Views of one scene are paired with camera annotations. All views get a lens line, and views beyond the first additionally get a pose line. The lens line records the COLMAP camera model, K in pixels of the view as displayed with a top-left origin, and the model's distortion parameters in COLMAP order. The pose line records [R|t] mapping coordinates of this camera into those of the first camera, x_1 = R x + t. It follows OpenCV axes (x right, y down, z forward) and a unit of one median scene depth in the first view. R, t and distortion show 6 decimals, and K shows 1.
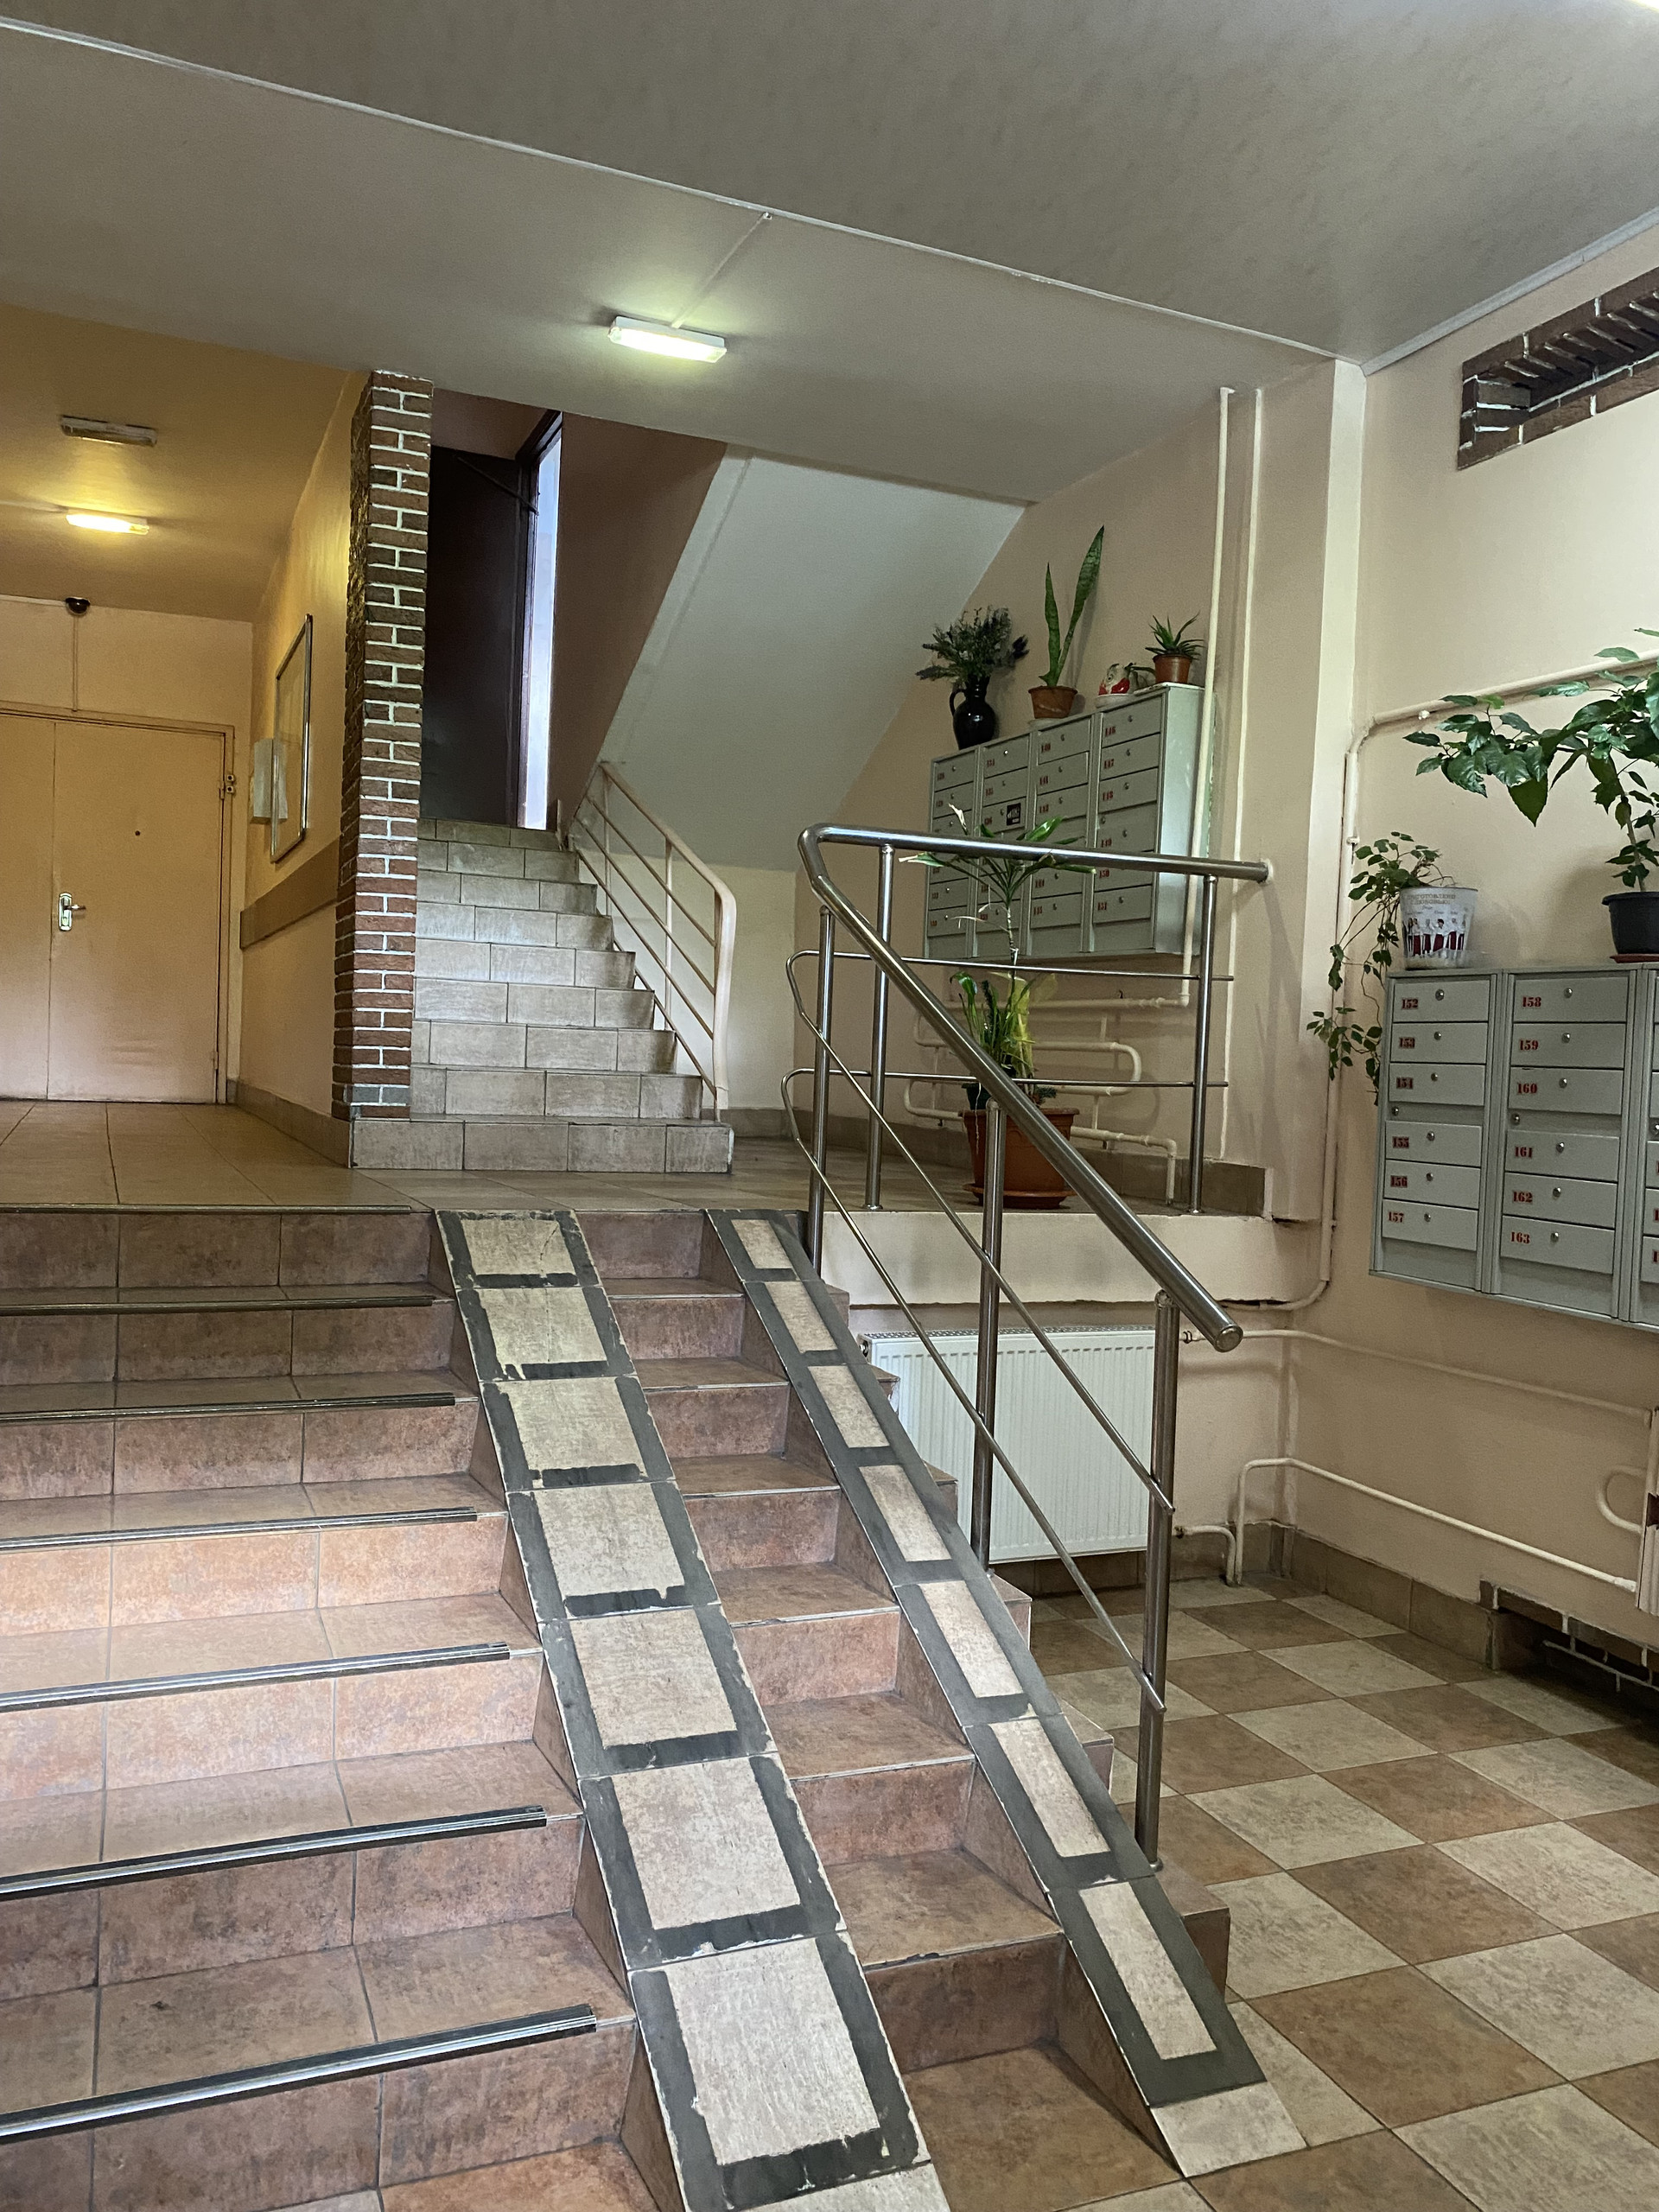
lens RADIAL K [[1695.1, 0, 829.5], [0, 1695.1, 1106.0], [0, 0, 1]] dist [0.010002, 0.003478]
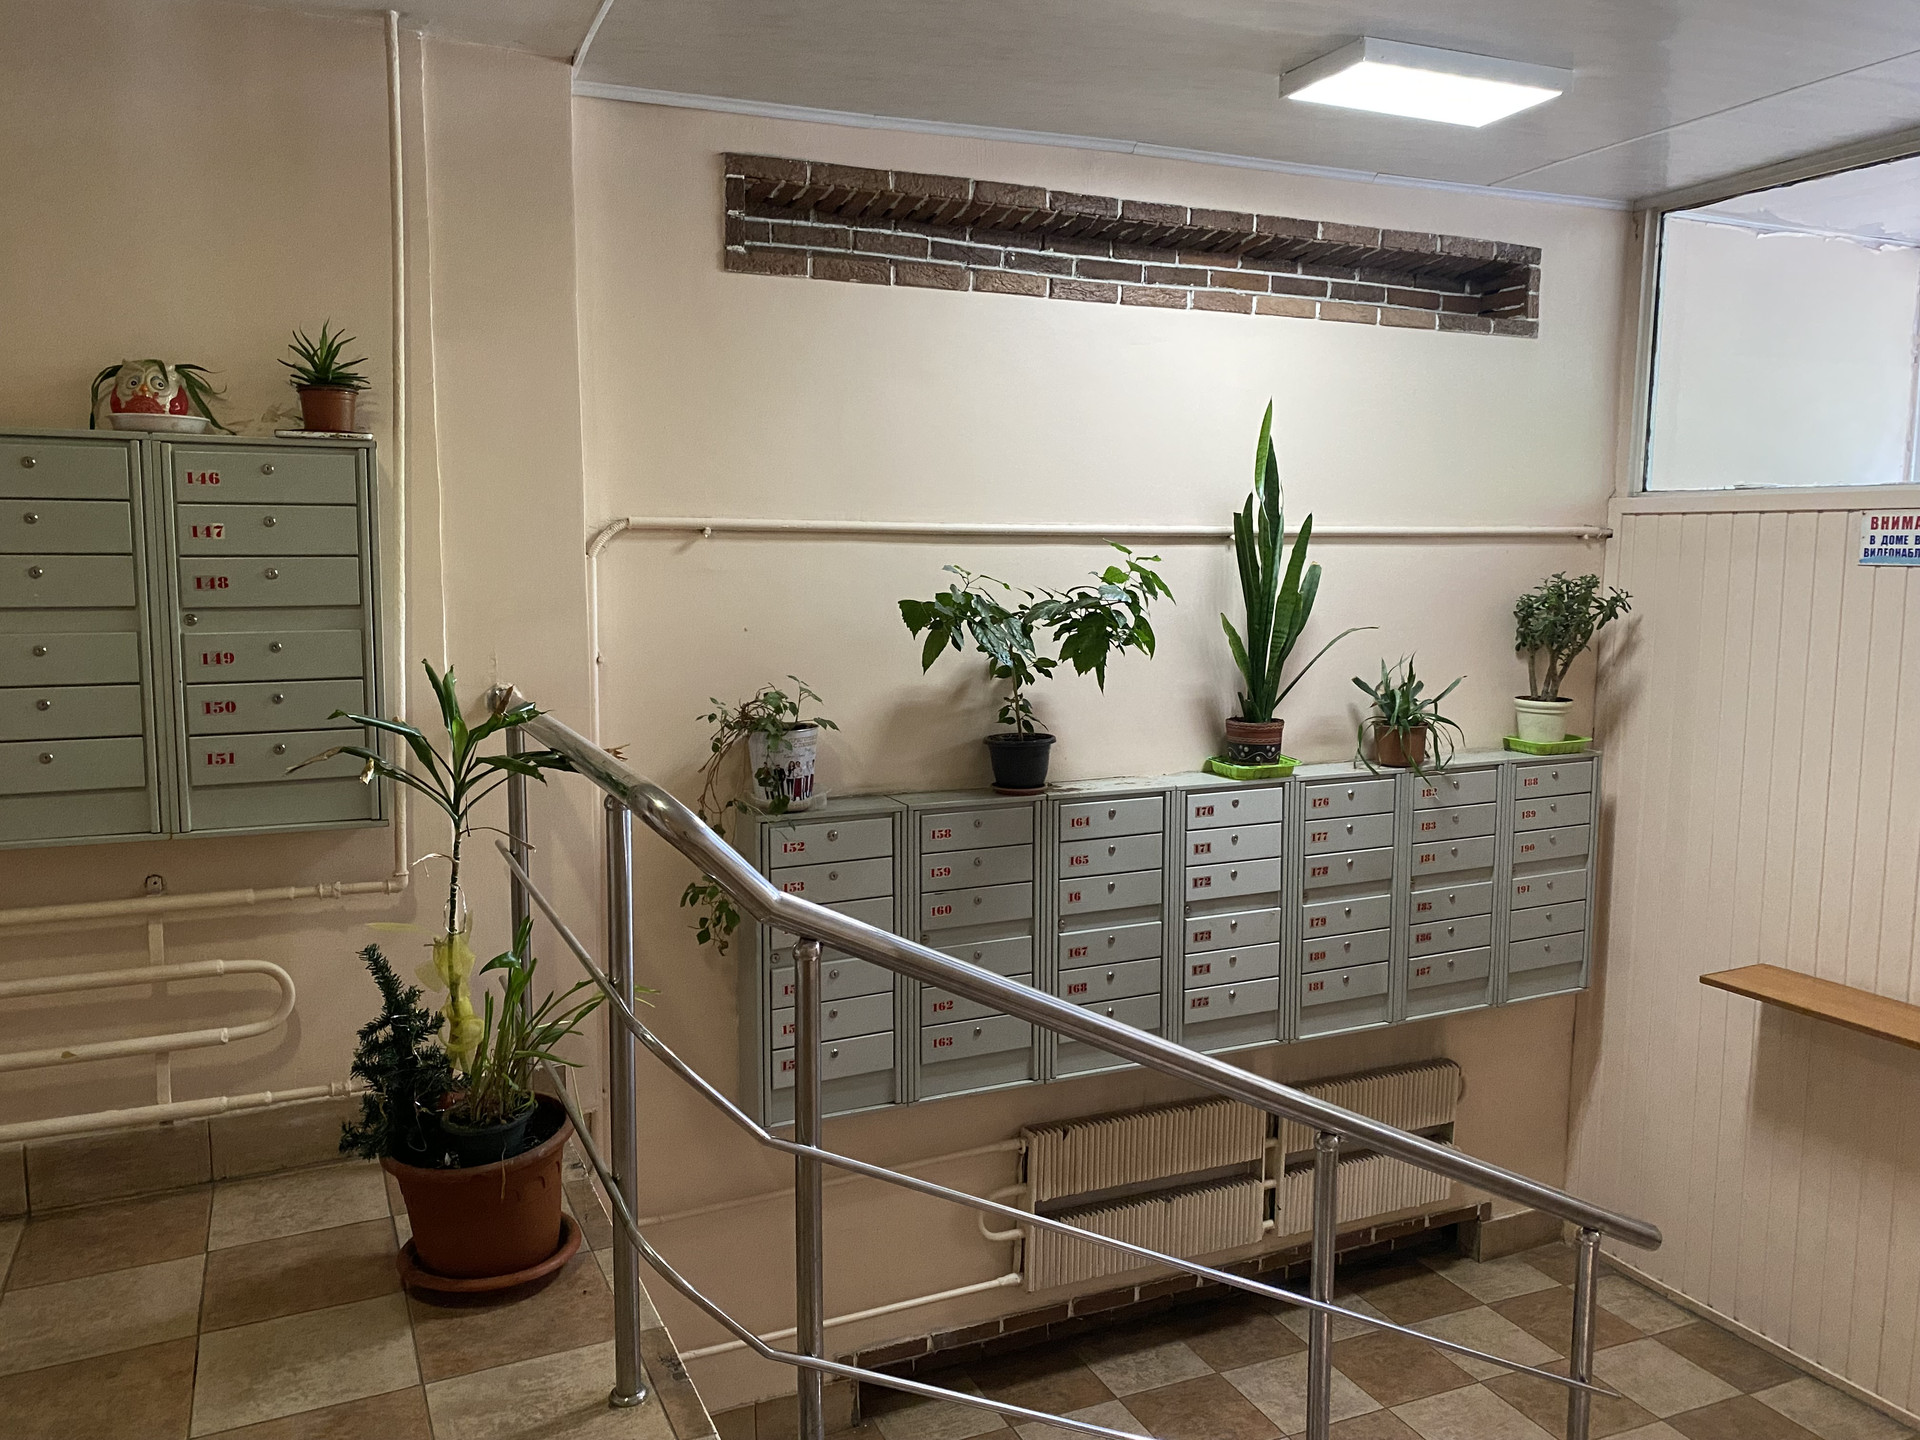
lens RADIAL K [[1471.4, 0, 960.0], [0, 1471.4, 720.0], [0, 0, 1]] dist [0.010002, 0.003478]
pose [[-0.008284, -0.150475, 0.988579, -0.478815], [0.030277, 0.988122, 0.150659, -0.256381], [-0.999507, 0.031179, -0.003630, 0.909080]]
